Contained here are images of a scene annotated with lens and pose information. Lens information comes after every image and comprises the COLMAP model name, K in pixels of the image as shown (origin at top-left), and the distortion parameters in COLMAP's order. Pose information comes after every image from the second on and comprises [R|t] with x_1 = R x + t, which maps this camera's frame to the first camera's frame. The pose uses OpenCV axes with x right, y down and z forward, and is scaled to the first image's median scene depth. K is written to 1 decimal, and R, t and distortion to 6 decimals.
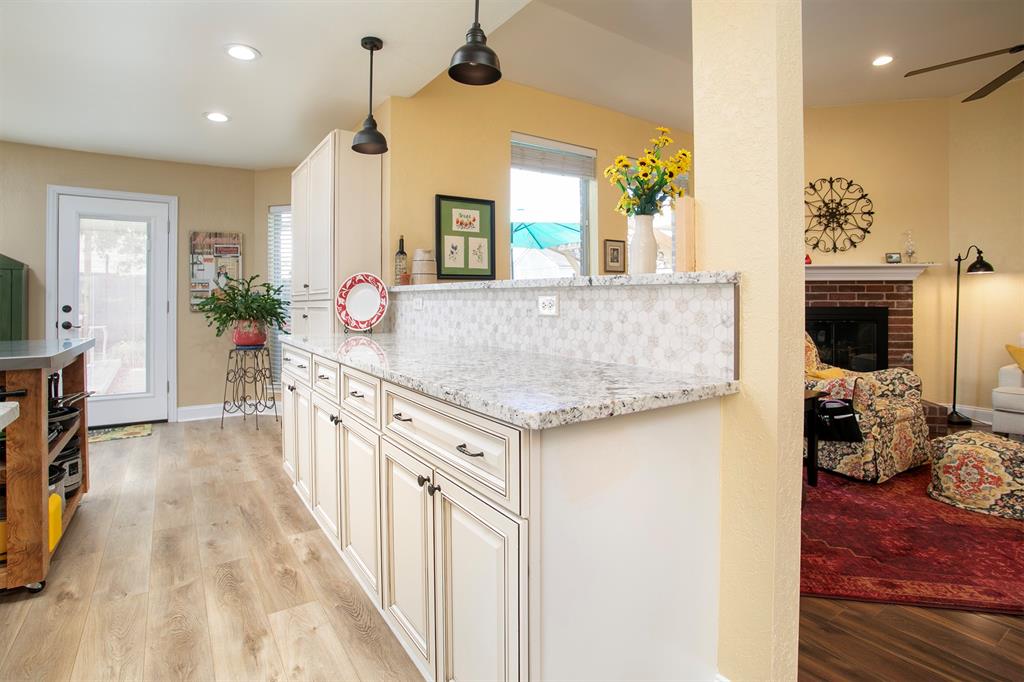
lens RADIAL K [[521.6, 0, 507.0], [0, 521.6, 293.7], [0, 0, 1]] dist [-0.053370, 0.019649]
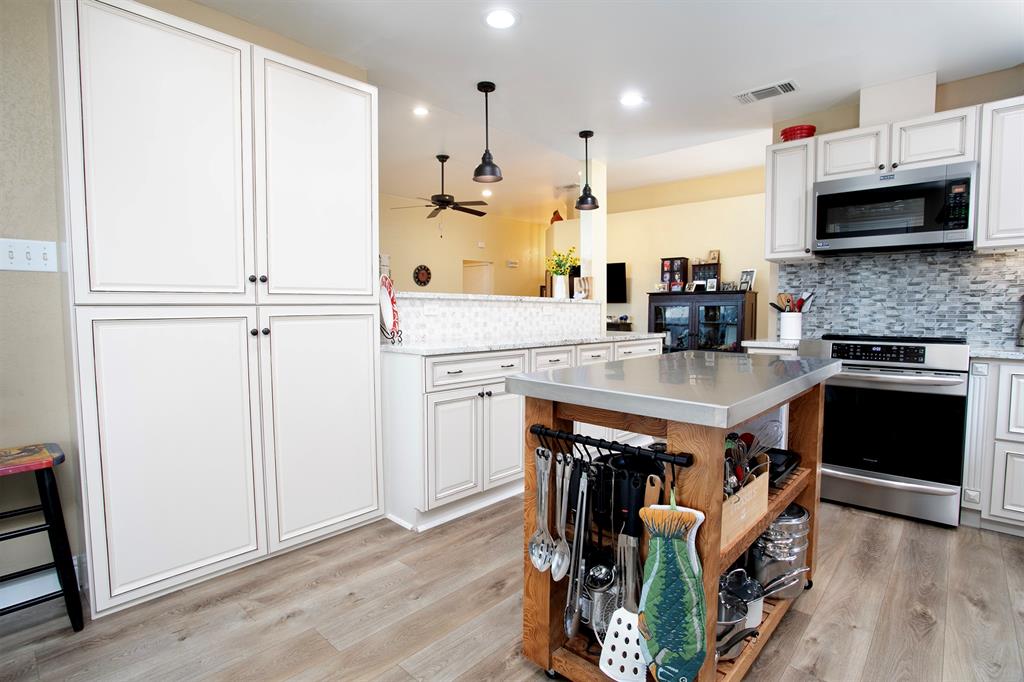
lens RADIAL K [[510.8, 0, 512.0], [0, 510.8, 341.0], [0, 0, 1]] dist [-0.050456, 0.021272]
pose [[-0.249515, -0.061155, 0.966438, -1.030638], [-0.017959, 0.998125, 0.058523, 0.015180], [-0.968204, -0.002754, -0.250145, 0.895044]]
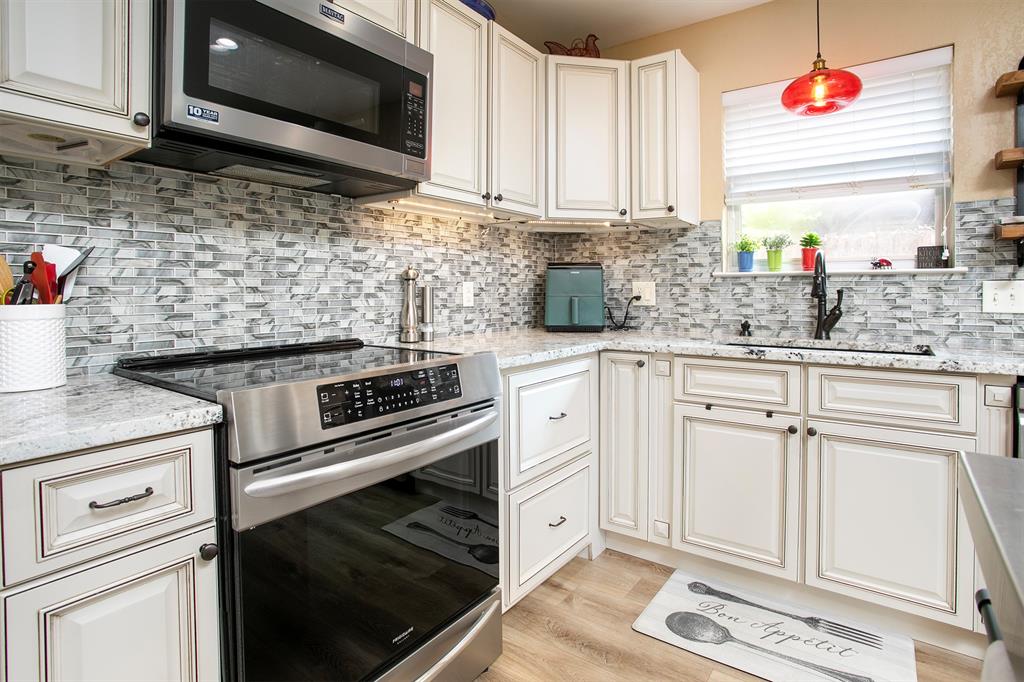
lens RADIAL K [[521.6, 0, 507.0], [0, 521.6, 293.7], [0, 0, 1]] dist [-0.053370, 0.019649]
pose [[-0.939315, 0.003255, -0.343039, -0.399244], [0.006301, 0.999950, -0.007765, 0.005322], [0.342997, -0.009455, -0.939289, 0.528195]]
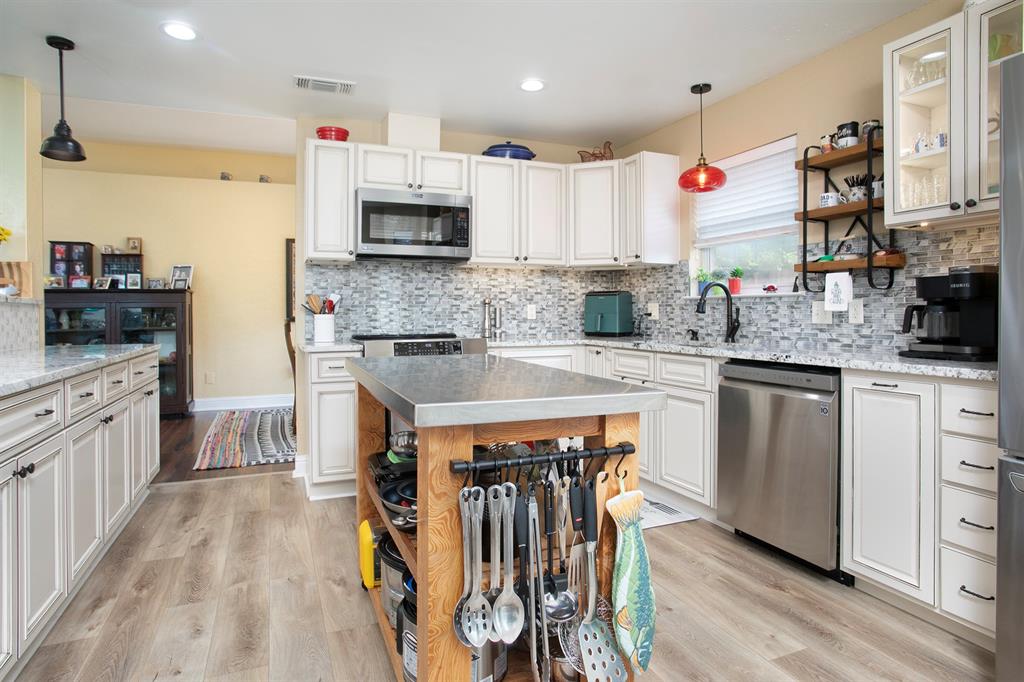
lens RADIAL K [[568.4, 0, 487.8], [0, 568.4, 316.6], [0, 0, 1]] dist [-0.026480, 0.033070]
pose [[-0.976307, 0.001454, 0.216387, -0.753426], [-0.000248, 0.999969, -0.007839, 0.020178], [-0.216392, -0.007707, -0.976276, 1.100226]]
